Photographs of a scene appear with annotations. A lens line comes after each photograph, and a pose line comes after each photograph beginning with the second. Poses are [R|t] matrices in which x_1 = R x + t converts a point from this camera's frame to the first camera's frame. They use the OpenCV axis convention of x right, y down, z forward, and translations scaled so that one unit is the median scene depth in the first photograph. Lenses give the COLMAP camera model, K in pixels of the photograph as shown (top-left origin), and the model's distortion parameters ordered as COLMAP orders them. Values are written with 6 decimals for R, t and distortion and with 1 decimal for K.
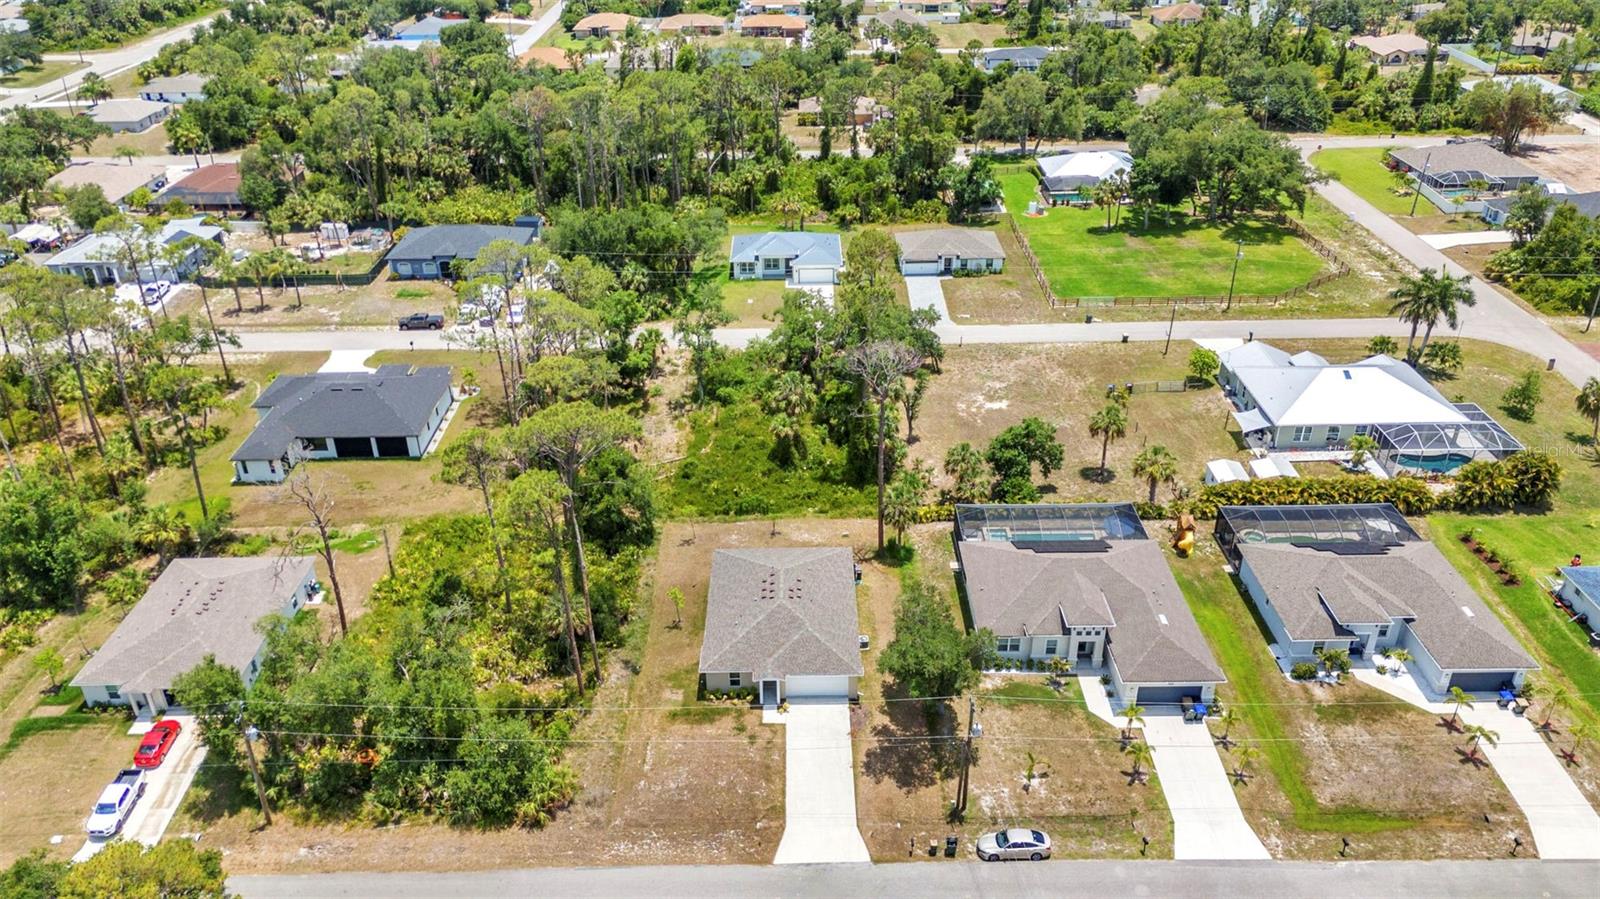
lens RADIAL K [[1173.6, 0, 800.5], [0, 1173.6, 455.2], [0, 0, 1]] dist [0.077906, -0.074198]
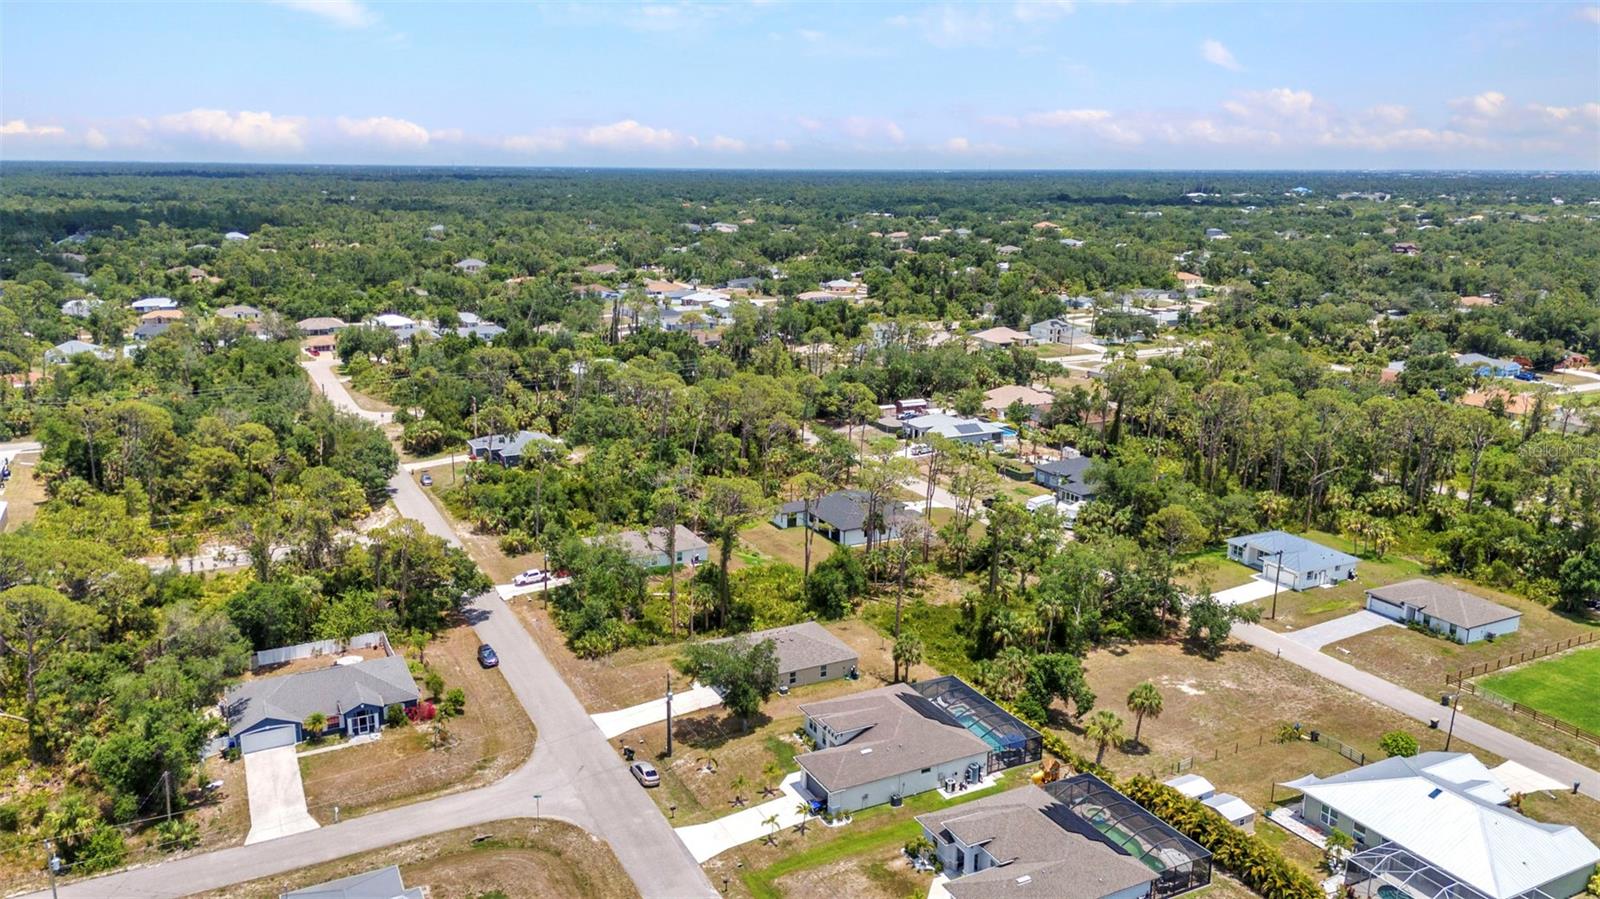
lens RADIAL K [[1173.6, 0, 800.5], [0, 1173.6, 455.2], [0, 0, 1]] dist [0.077906, -0.074198]
pose [[0.451115, 0.228804, -0.862637, 1.043334], [-0.445337, 0.895351, 0.004593, -0.096314], [0.773414, 0.382093, 0.505802, 0.151346]]
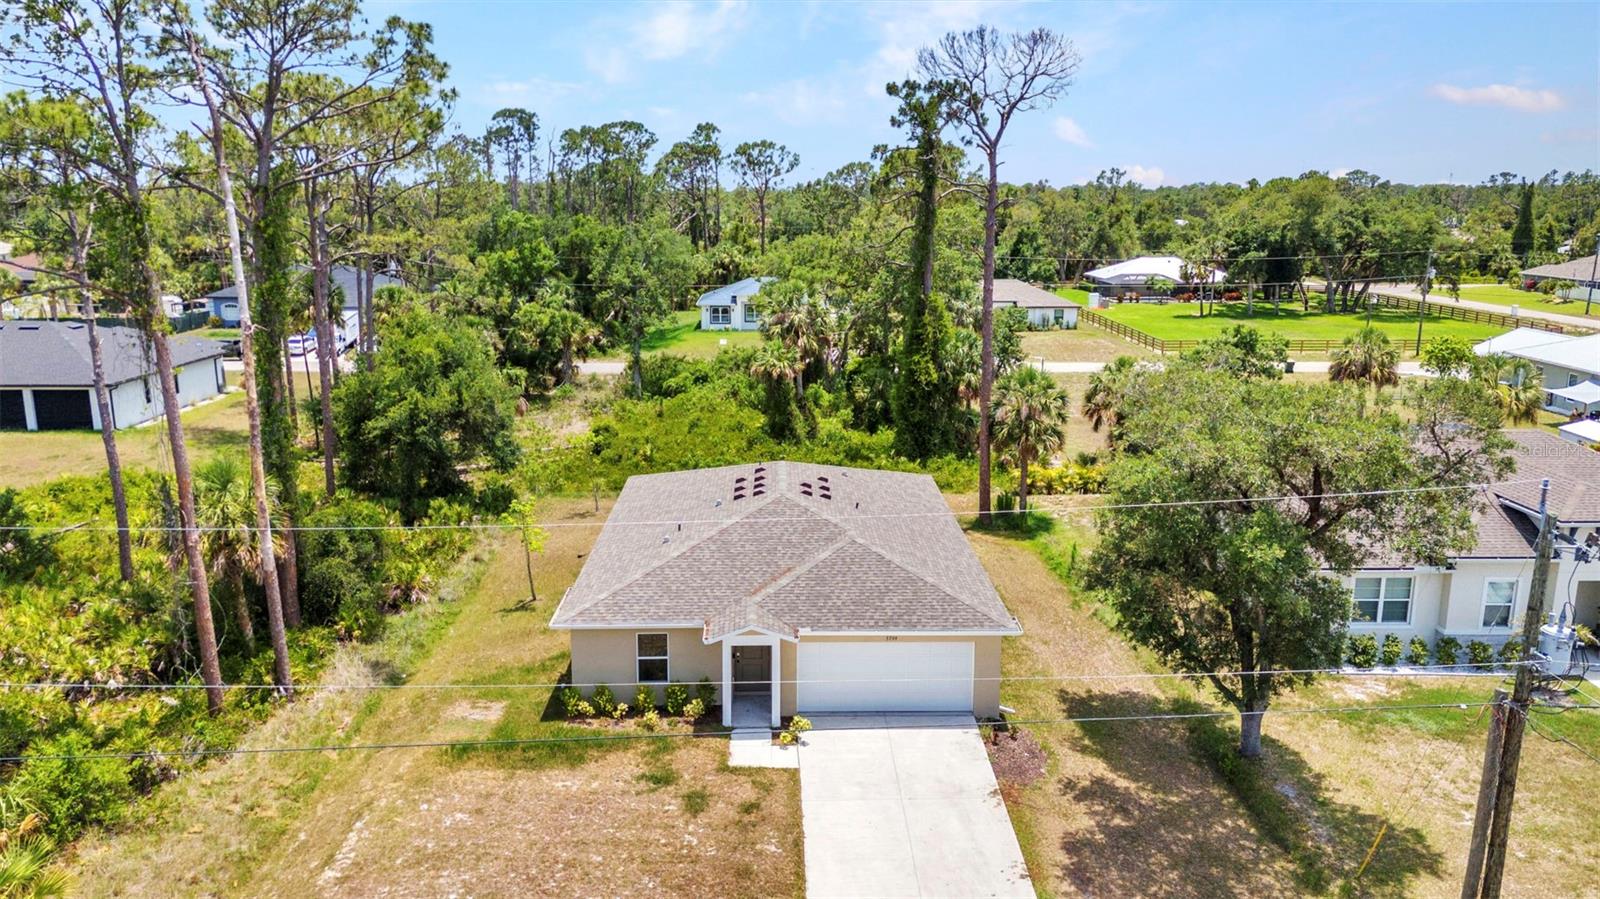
lens RADIAL K [[1178.1, 0, 800.0], [0, 1178.1, 449.5], [0, 0, 1]] dist [0.052638, -0.037492]
pose [[0.999749, 0.010685, 0.019705, -0.015373], [-0.004517, 0.957074, -0.289808, 0.185786], [-0.021956, 0.289646, 0.956882, 0.512366]]
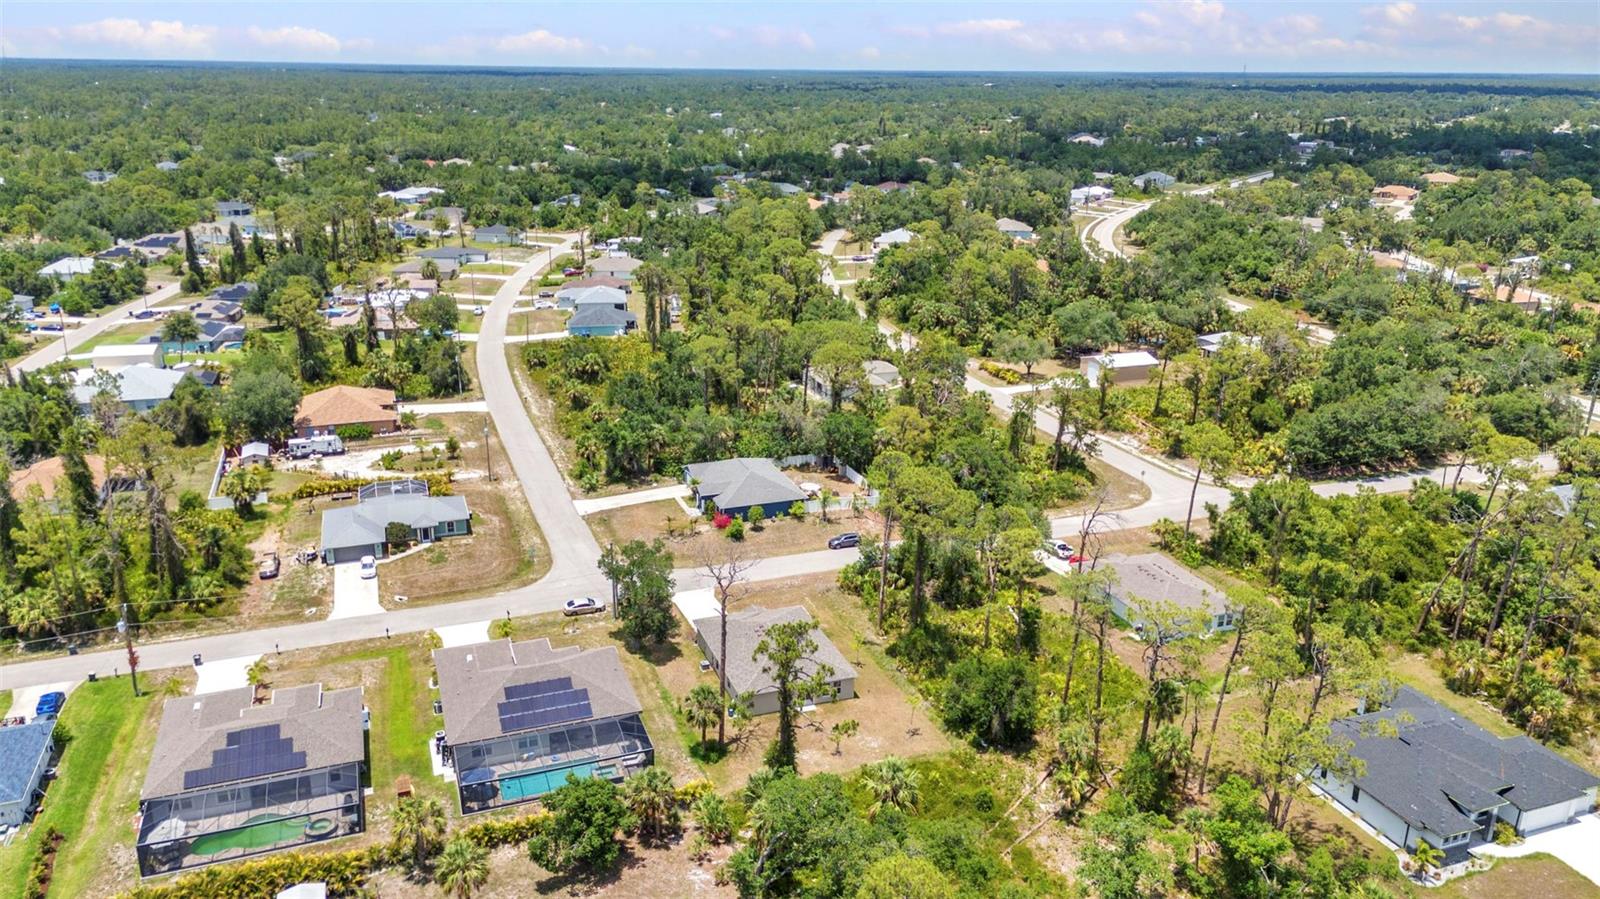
lens RADIAL K [[1173.6, 0, 800.5], [0, 1173.6, 455.2], [0, 0, 1]] dist [0.077906, -0.074198]
pose [[-0.940625, 0.110954, -0.320803, 0.286141], [-0.161895, 0.684022, 0.711269, -0.774890], [0.298354, 0.720974, -0.625445, 1.403783]]
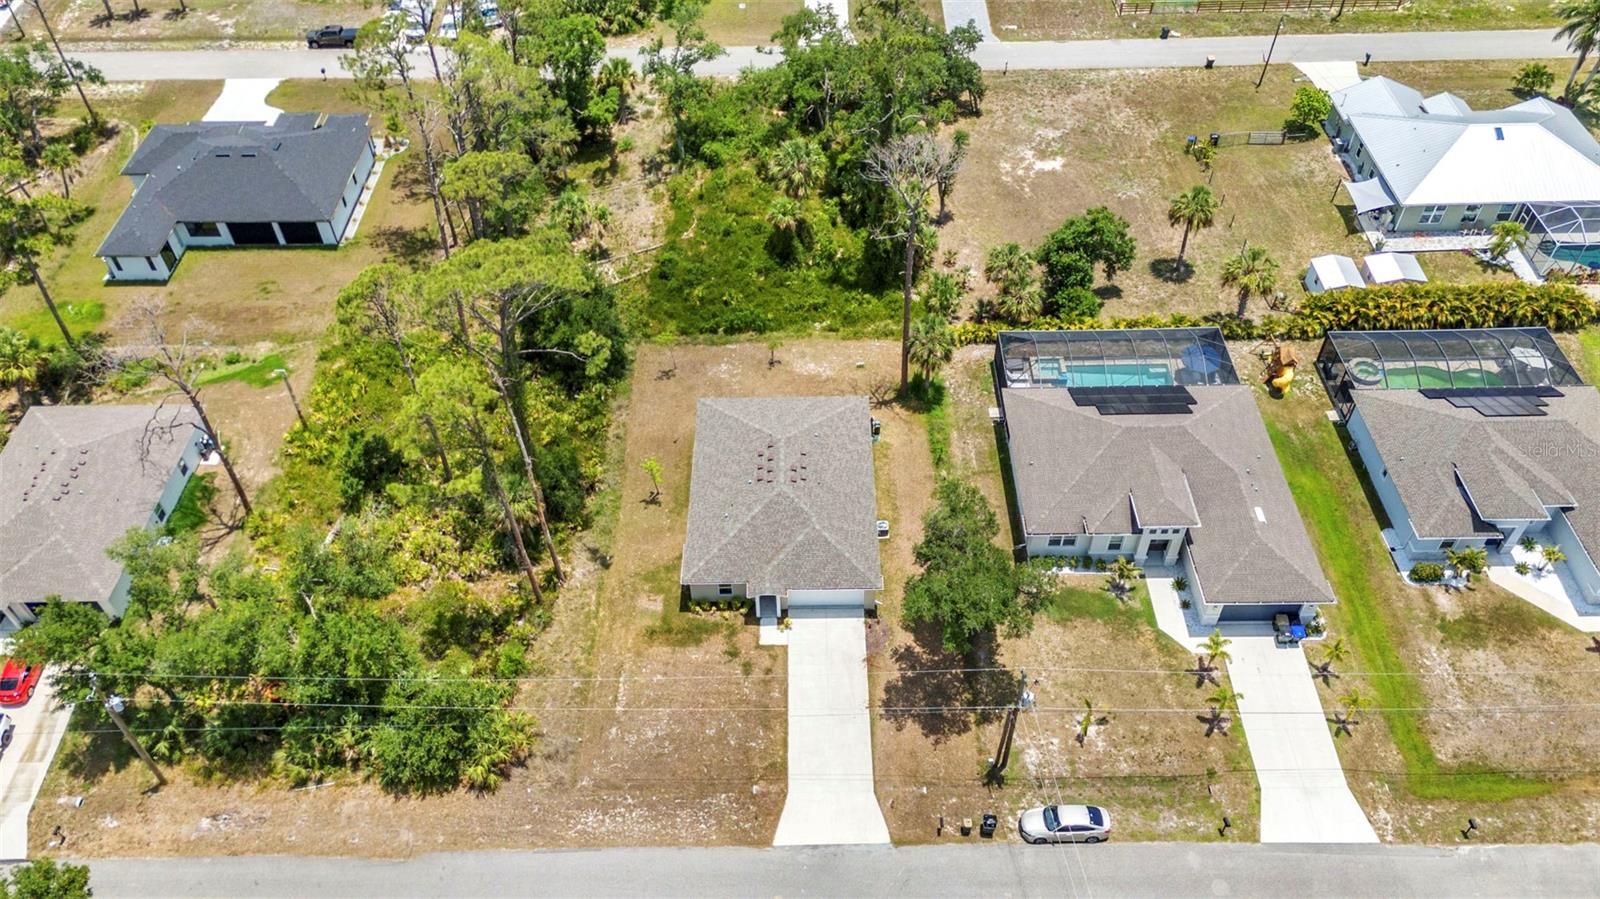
lens RADIAL K [[1173.6, 0, 800.5], [0, 1173.6, 455.2], [0, 0, 1]] dist [0.077906, -0.074198]
pose [[0.999992, -0.000431, -0.004078, -0.000153], [0.001607, 0.956112, 0.292998, -0.108756], [0.003773, -0.293002, 0.956104, 0.198656]]
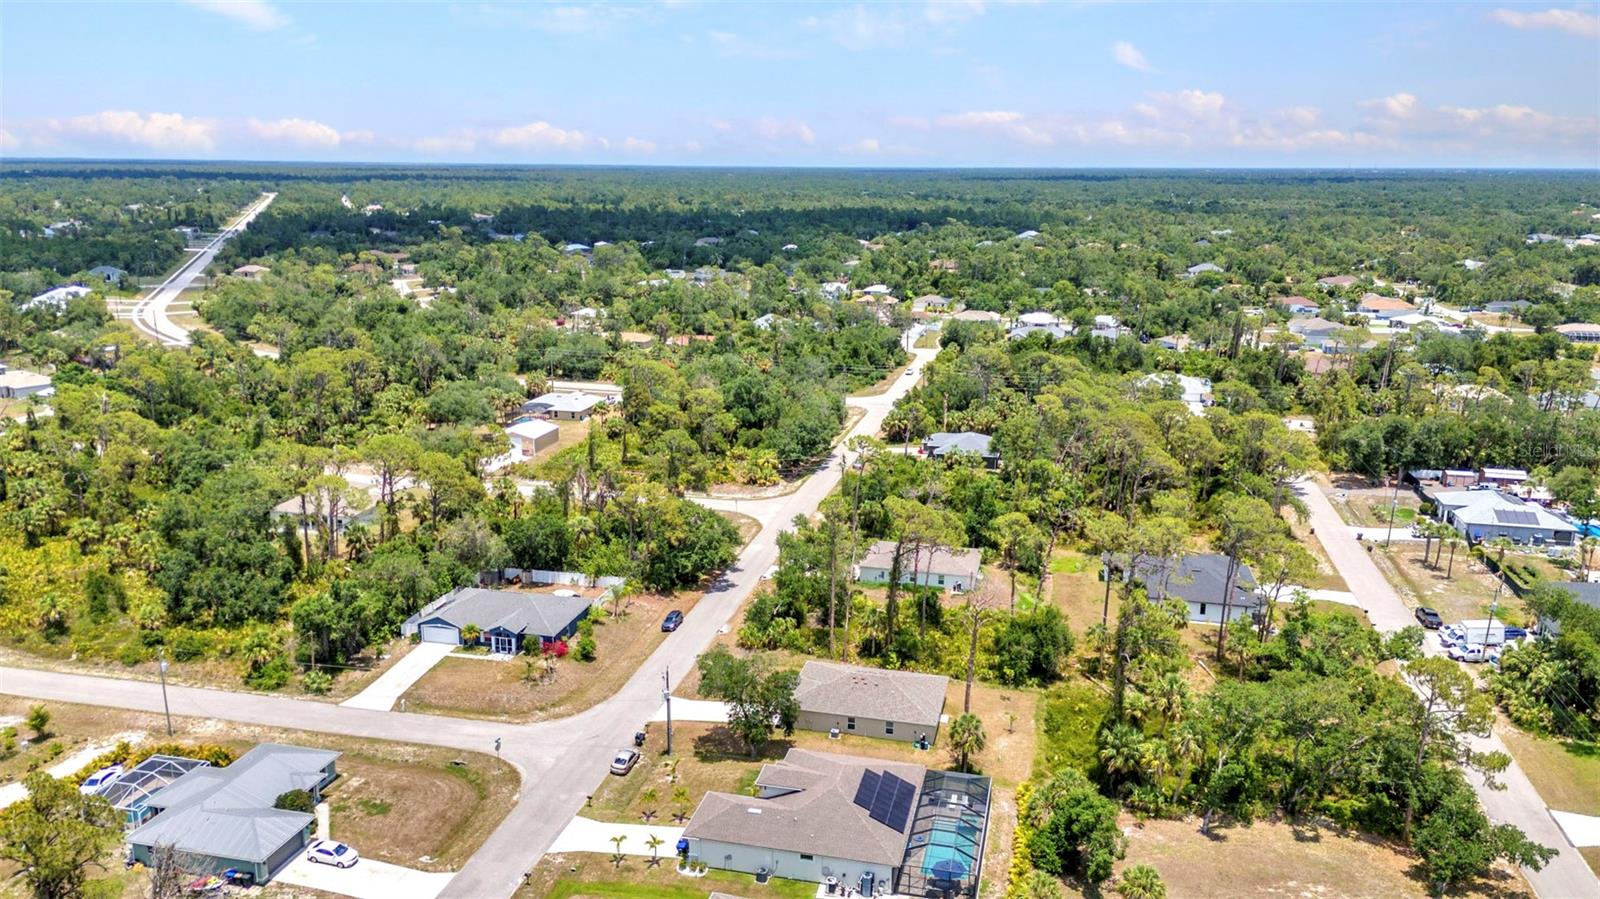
lens RADIAL K [[1173.6, 0, 800.5], [0, 1173.6, 455.2], [0, 0, 1]] dist [0.077906, -0.074198]
pose [[-0.237596, 0.244955, -0.939971, 1.032099], [-0.476154, 0.814075, 0.332504, -0.432930], [0.846655, 0.526573, -0.076785, 0.764099]]
